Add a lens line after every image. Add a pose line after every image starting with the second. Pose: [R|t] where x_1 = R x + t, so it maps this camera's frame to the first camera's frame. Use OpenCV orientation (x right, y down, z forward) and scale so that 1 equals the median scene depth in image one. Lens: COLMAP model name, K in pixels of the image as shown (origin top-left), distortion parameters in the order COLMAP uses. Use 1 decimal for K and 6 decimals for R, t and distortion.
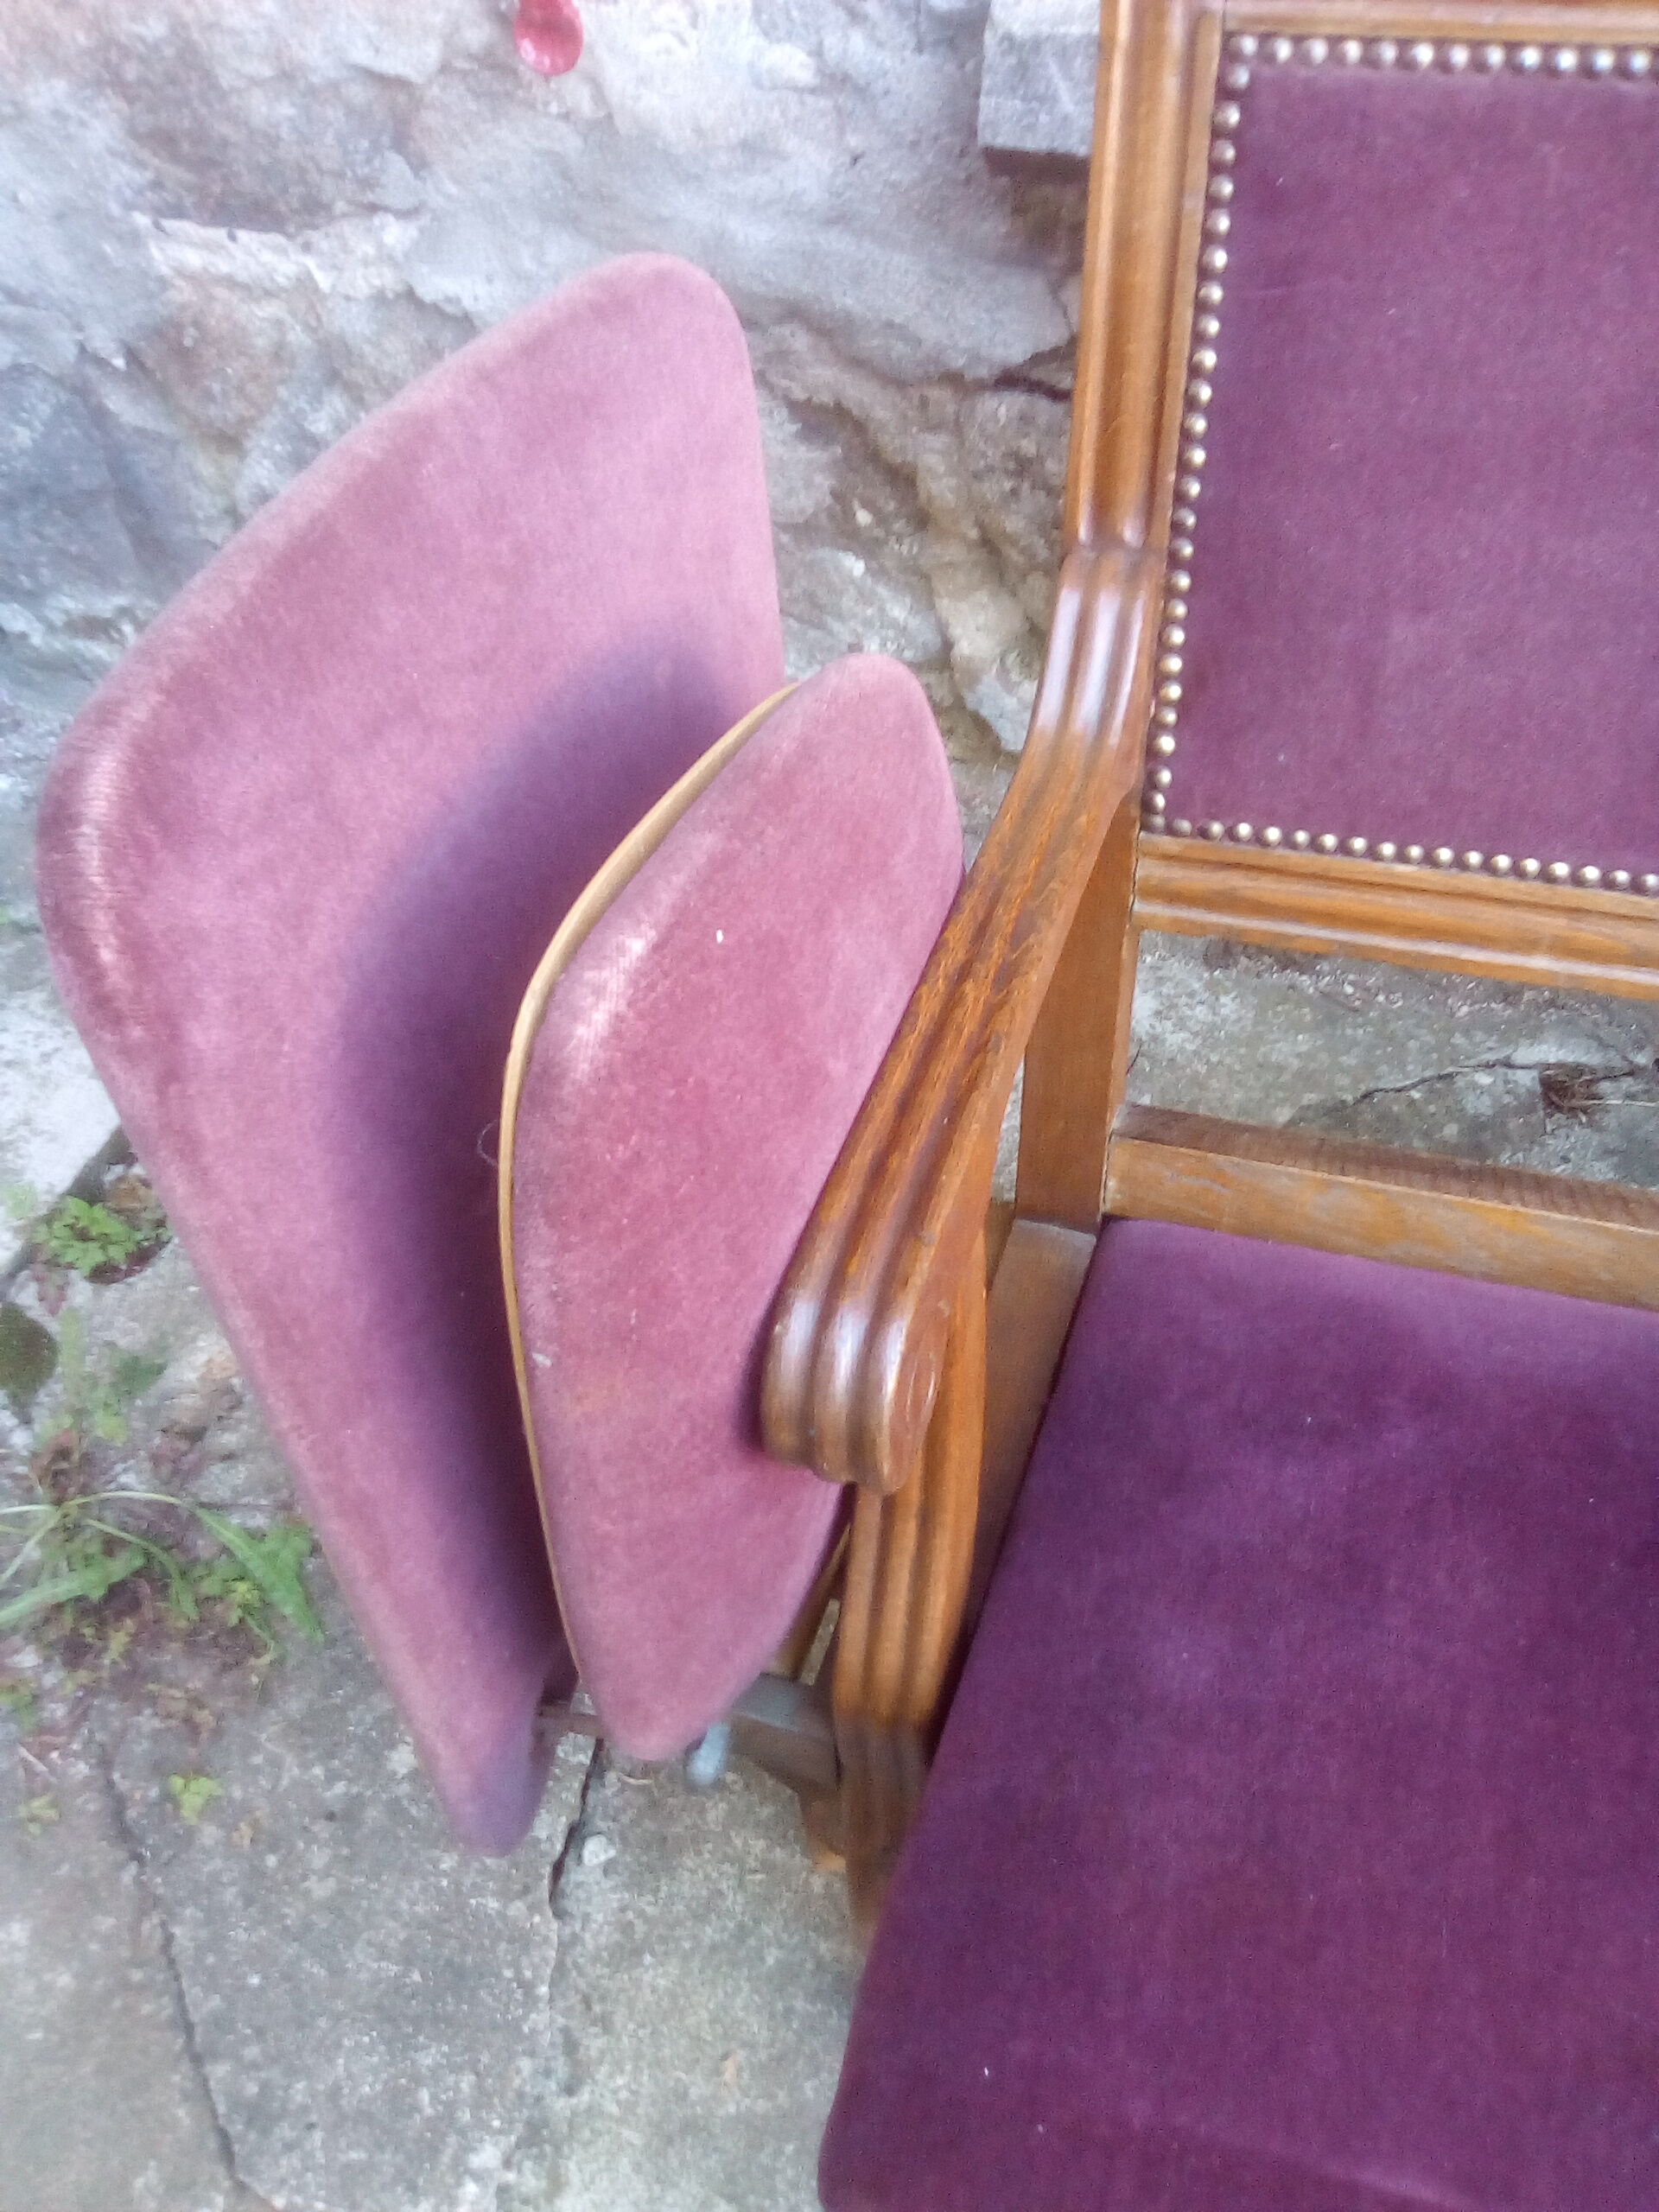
lens RADIAL K [[1841.1, 0, 838.2], [0, 1841.1, 1092.0], [0, 0, 1]] dist [0.074475, -0.123510]
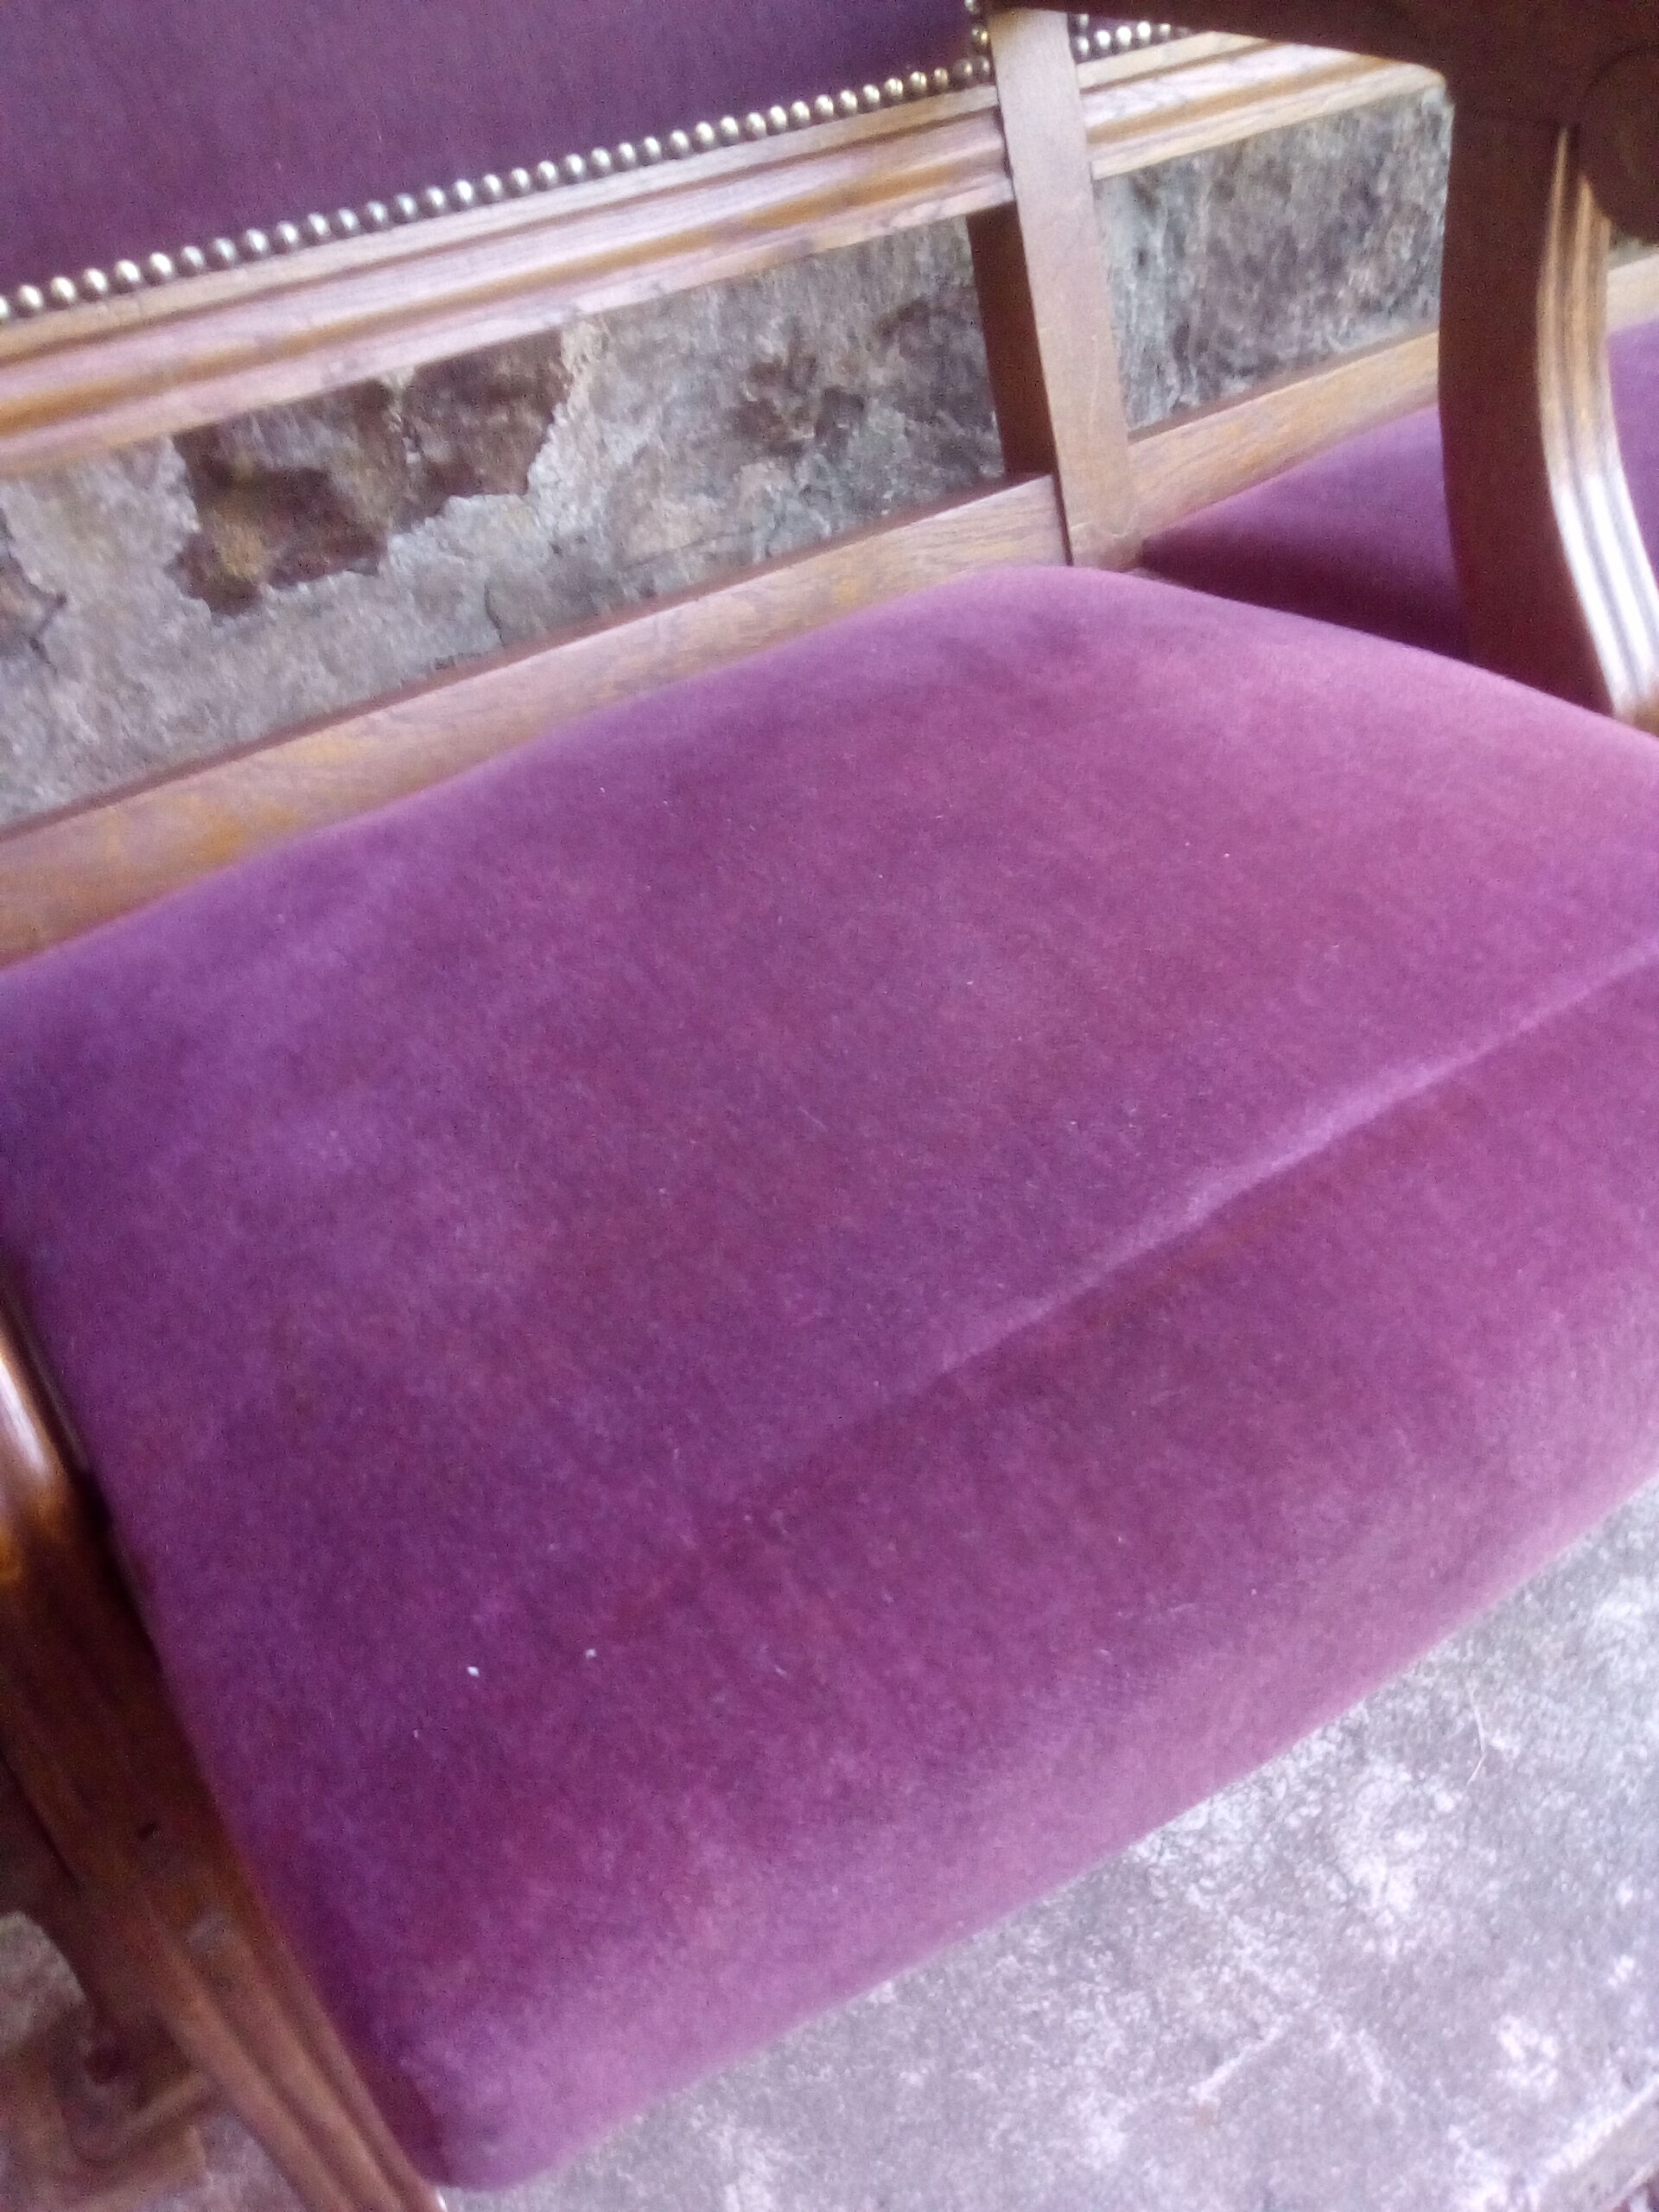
lens RADIAL K [[1841.1, 0, 811.3], [0, 1841.1, 1102.2], [0, 0, 1]] dist [0.074475, -0.123510]
pose [[0.625357, -0.472937, 0.620693, -0.078717], [0.585292, 0.810348, 0.027755, 0.229724], [-0.516103, 0.345929, 0.783563, 0.211800]]
